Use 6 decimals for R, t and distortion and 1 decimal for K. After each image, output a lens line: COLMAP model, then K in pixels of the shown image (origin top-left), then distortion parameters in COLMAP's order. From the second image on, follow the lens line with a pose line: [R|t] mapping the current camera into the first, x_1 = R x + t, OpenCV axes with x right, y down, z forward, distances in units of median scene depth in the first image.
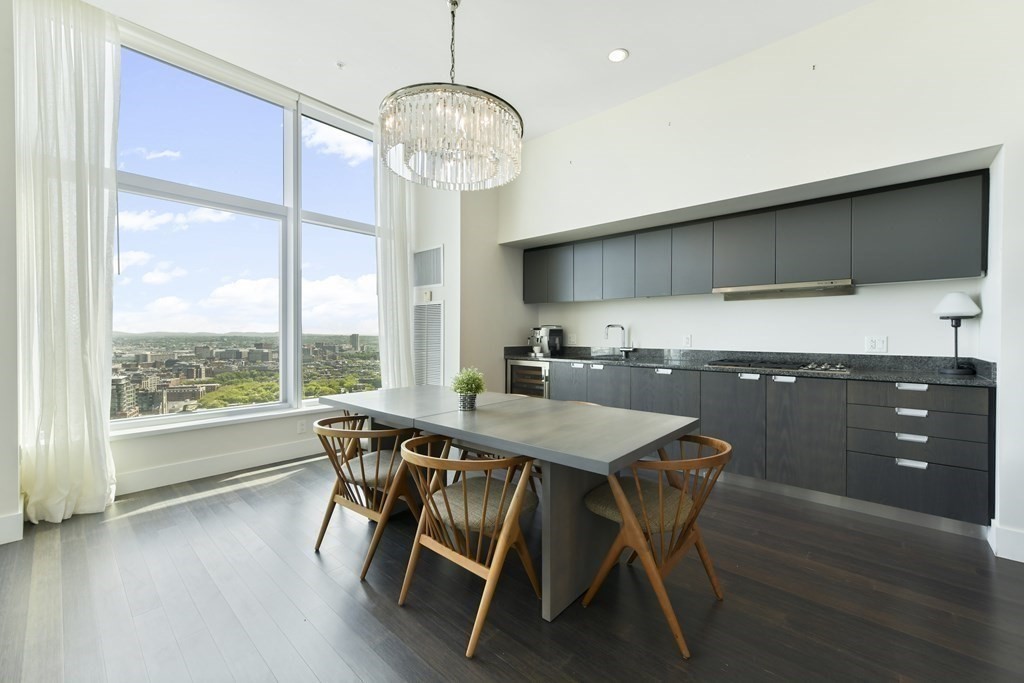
lens RADIAL K [[415.5, 0, 516.5], [0, 415.5, 336.5], [0, 0, 1]] dist [0.005402, 0.001355]
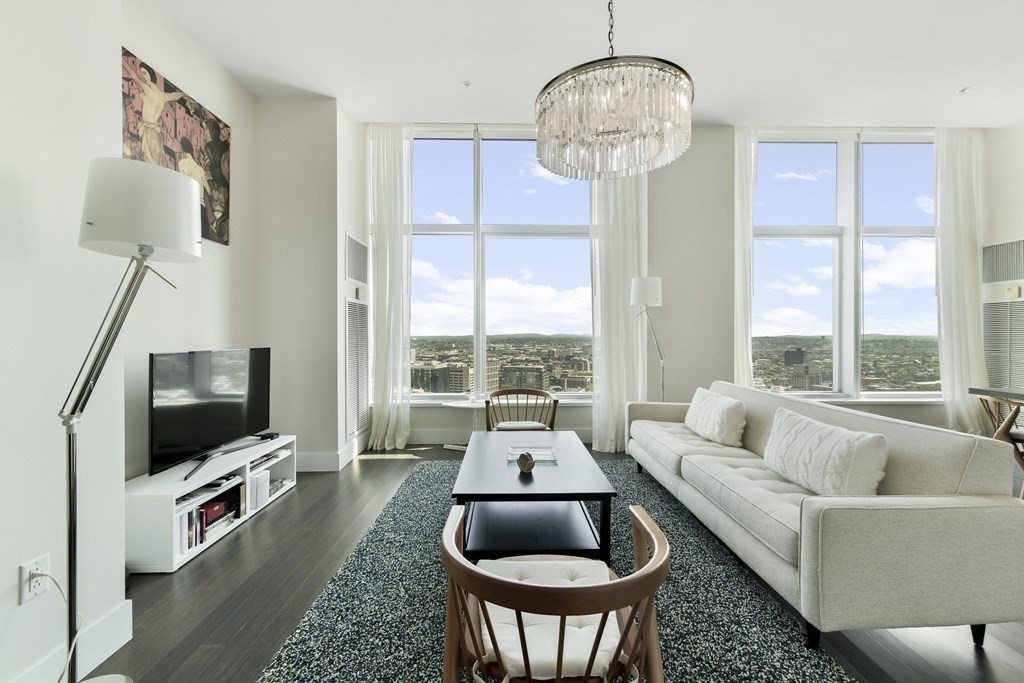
lens RADIAL K [[415.5, 0, 518.1], [0, 415.5, 336.5], [0, 0, 1]] dist [0.005402, 0.001355]
pose [[0.687603, -0.000008, -0.726087, -0.332991], [-0.001978, 0.999996, -0.001884, 0.004163], [0.726084, 0.002731, 0.687600, -0.483868]]
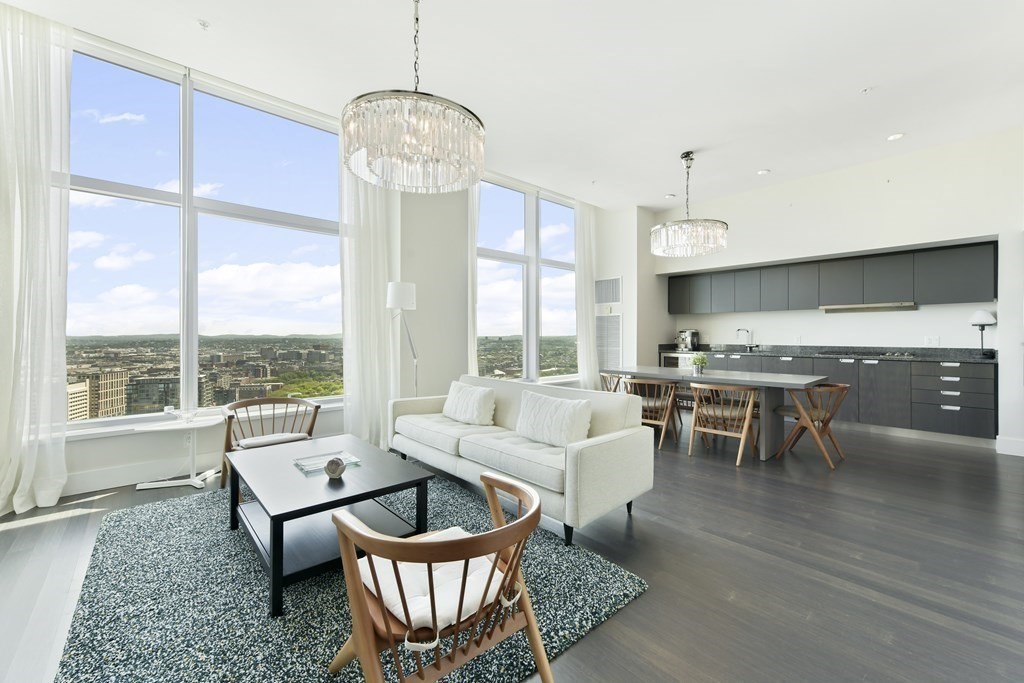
lens RADIAL K [[415.5, 0, 518.0], [0, 415.5, 335.7], [0, 0, 1]] dist [0.005402, 0.001355]
pose [[0.994456, -0.002171, -0.105128, -0.433153], [0.001534, 0.999980, -0.006139, 0.003837], [0.105139, 0.005944, 0.994440, -0.599876]]
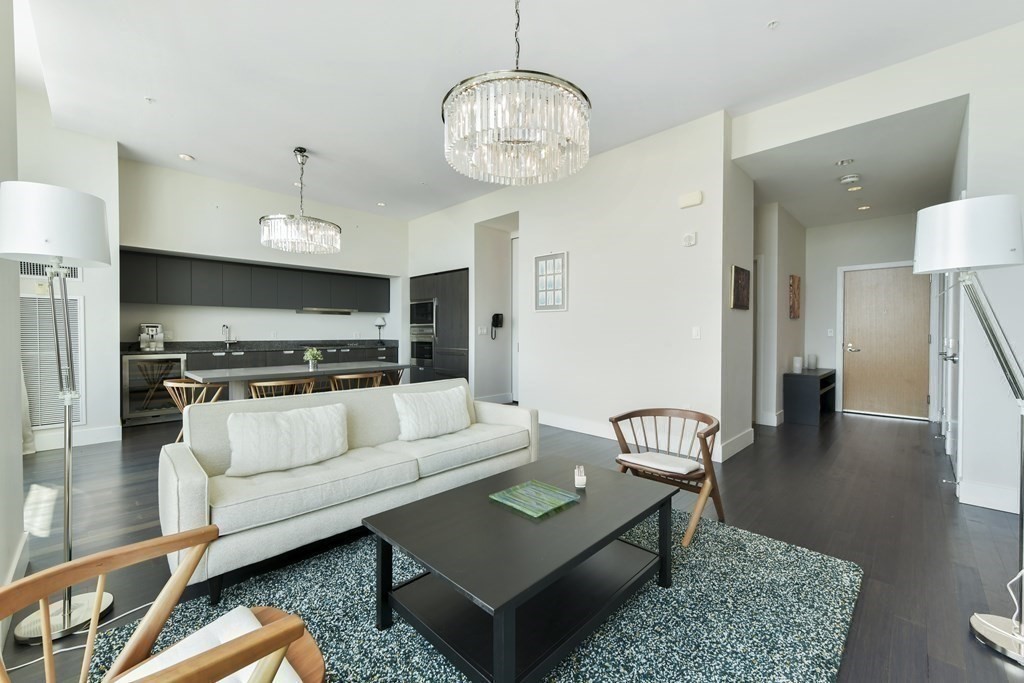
lens RADIAL K [[415.5, 0, 513.2], [0, 415.5, 337.1], [0, 0, 1]] dist [0.005402, 0.001355]
pose [[0.048349, -0.014342, 0.998728, -1.209453], [0.003698, 0.999893, 0.014180, -0.002630], [-0.998824, 0.003008, 0.048397, -0.044322]]
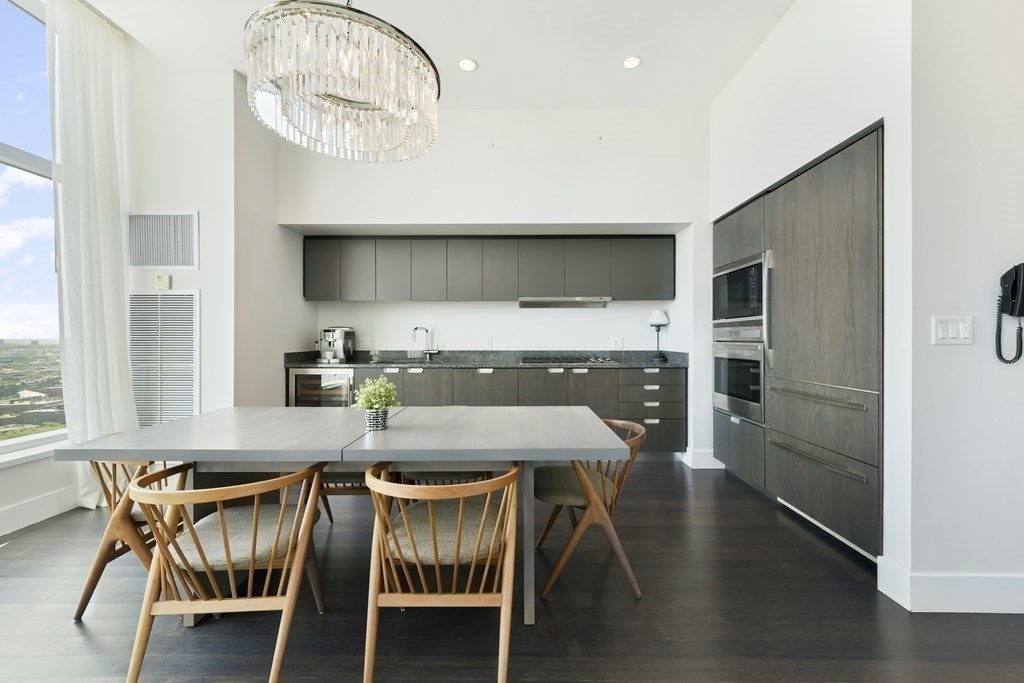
lens RADIAL K [[415.5, 0, 514.5], [0, 415.5, 337.5], [0, 0, 1]] dist [0.005402, 0.001355]
pose [[0.756005, -0.004325, 0.654551, -0.259117], [0.007137, 0.999973, -0.001635, -0.000458], [-0.654527, 0.005908, 0.756016, 0.116224]]
